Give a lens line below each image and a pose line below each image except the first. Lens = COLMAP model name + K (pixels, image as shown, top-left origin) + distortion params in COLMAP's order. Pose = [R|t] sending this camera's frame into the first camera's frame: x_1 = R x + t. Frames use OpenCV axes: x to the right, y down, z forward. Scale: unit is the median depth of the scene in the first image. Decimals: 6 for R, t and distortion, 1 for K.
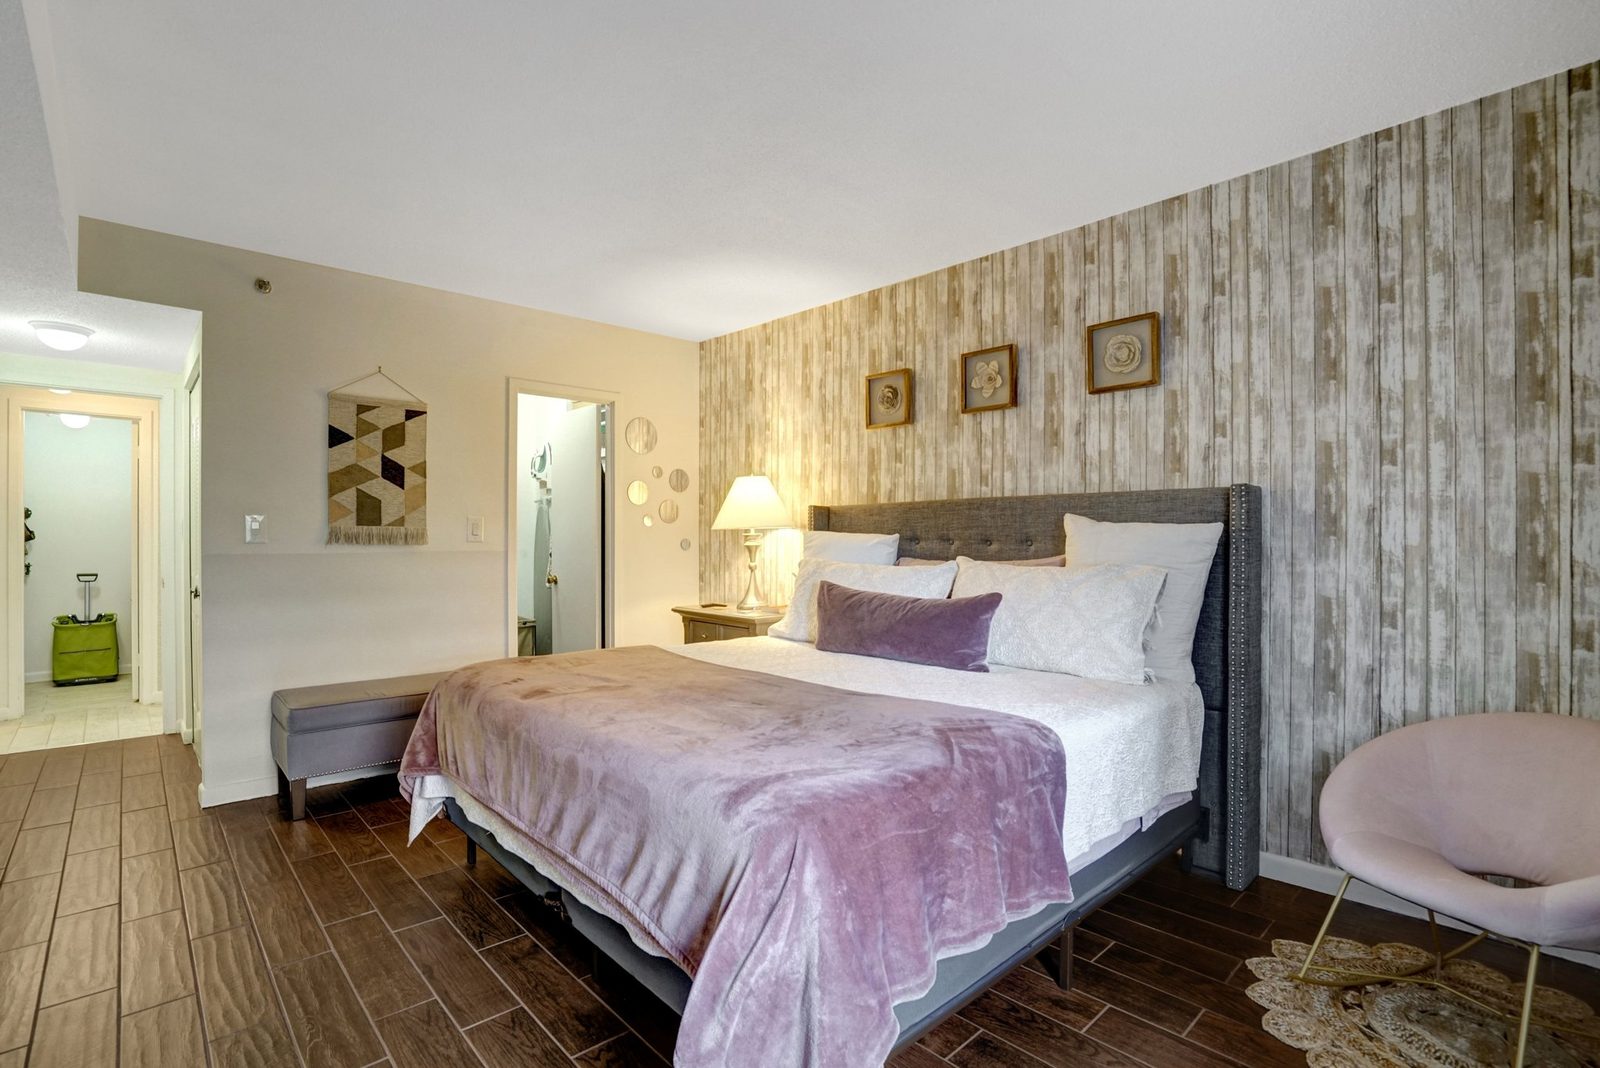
lens RADIAL K [[750.1, 0, 804.4], [0, 750.1, 532.9], [0, 0, 1]] dist [-0.026651, 0.003745]
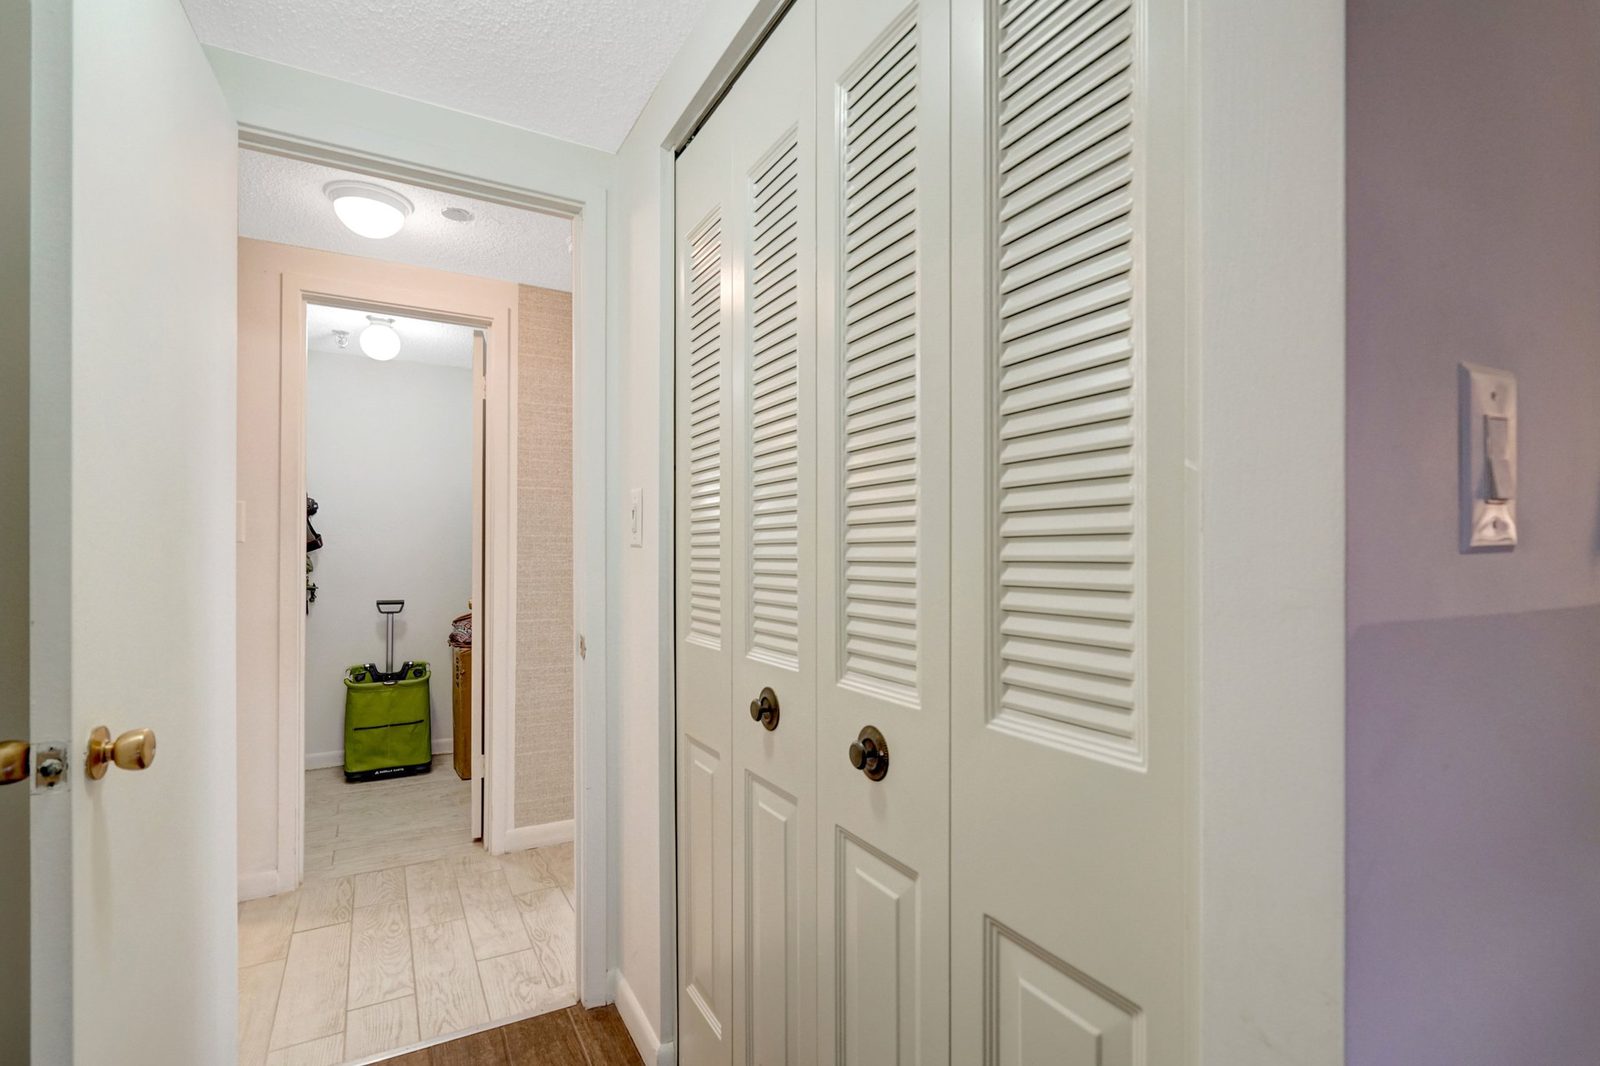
lens RADIAL K [[750.1, 0, 800.6], [0, 750.1, 541.6], [0, 0, 1]] dist [-0.026651, 0.003745]
pose [[0.972577, 0.000772, -0.232580, -0.414671], [-0.002391, 0.999975, -0.006679, 0.007539], [0.232569, 0.007052, 0.972554, 0.391956]]
